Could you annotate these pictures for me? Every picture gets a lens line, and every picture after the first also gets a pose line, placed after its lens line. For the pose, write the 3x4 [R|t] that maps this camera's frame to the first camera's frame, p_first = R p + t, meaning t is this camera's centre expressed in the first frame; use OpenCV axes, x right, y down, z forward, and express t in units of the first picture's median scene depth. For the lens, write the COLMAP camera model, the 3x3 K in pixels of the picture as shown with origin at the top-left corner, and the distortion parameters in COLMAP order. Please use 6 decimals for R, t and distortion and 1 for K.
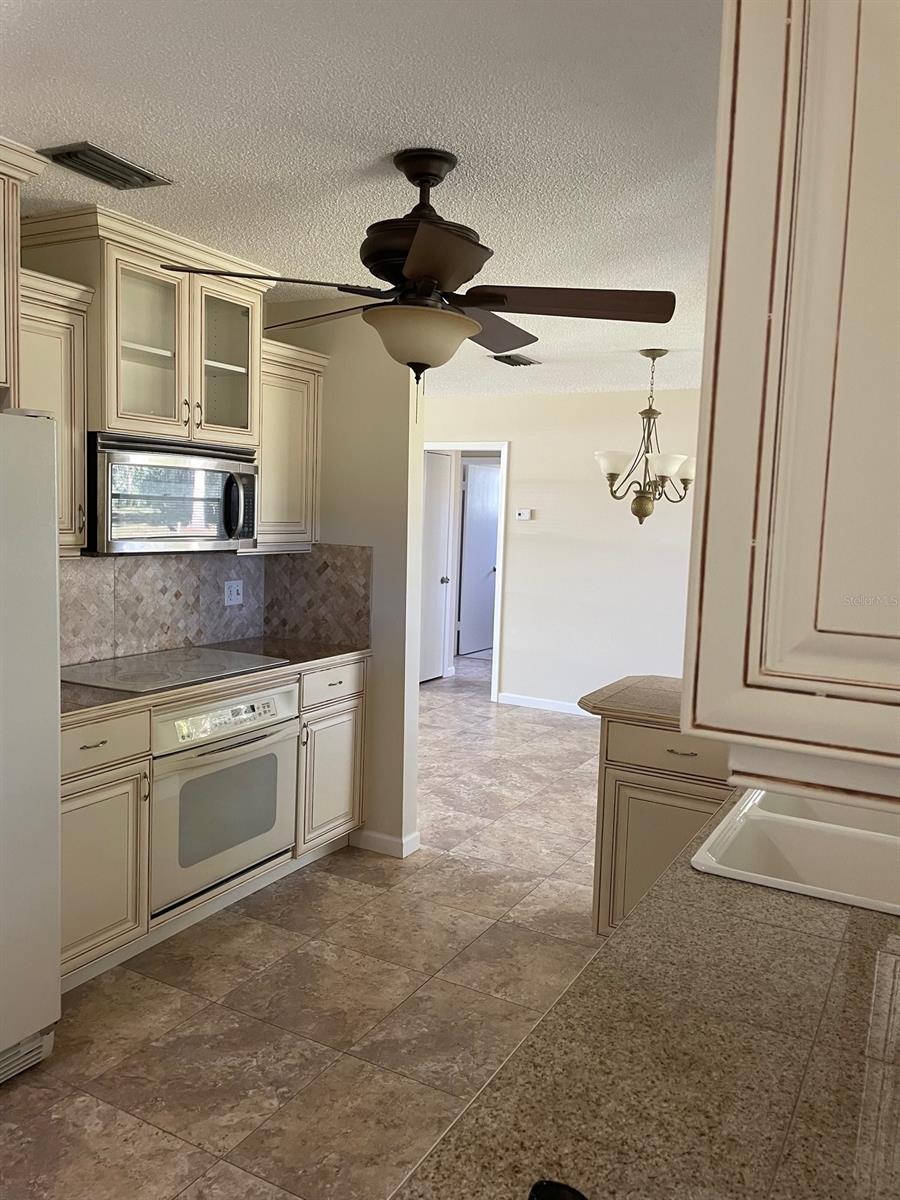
lens RADIAL K [[910.9, 0, 453.0], [0, 910.9, 593.3], [0, 0, 1]] dist [0.081755, -0.091922]
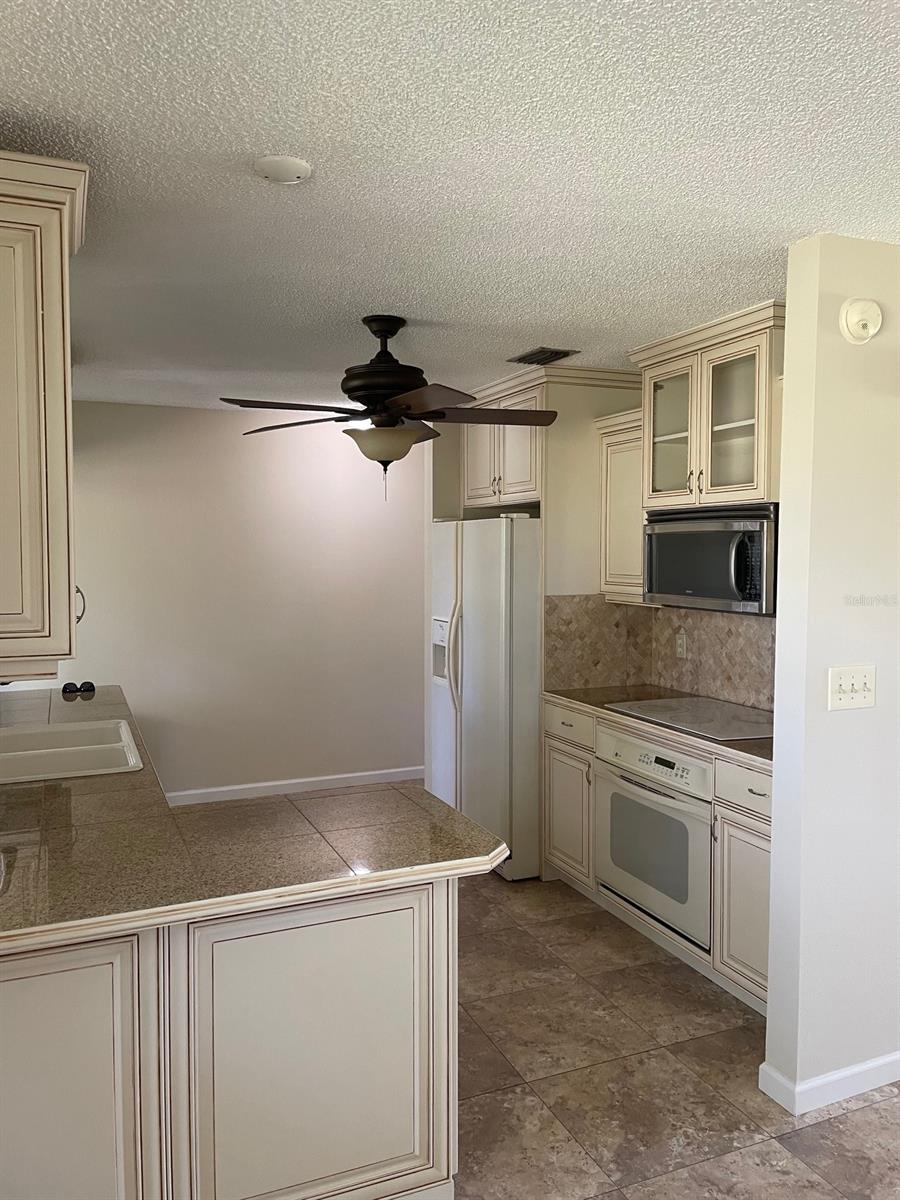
lens RADIAL K [[910.9, 0, 452.1], [0, 910.9, 601.1], [0, 0, 1]] dist [0.081755, -0.091922]
pose [[-0.618244, 0.012110, -0.785893, 0.696669], [-0.093001, 0.991730, 0.088443, -0.115841], [0.780465, 0.127768, -0.612004, 1.364242]]
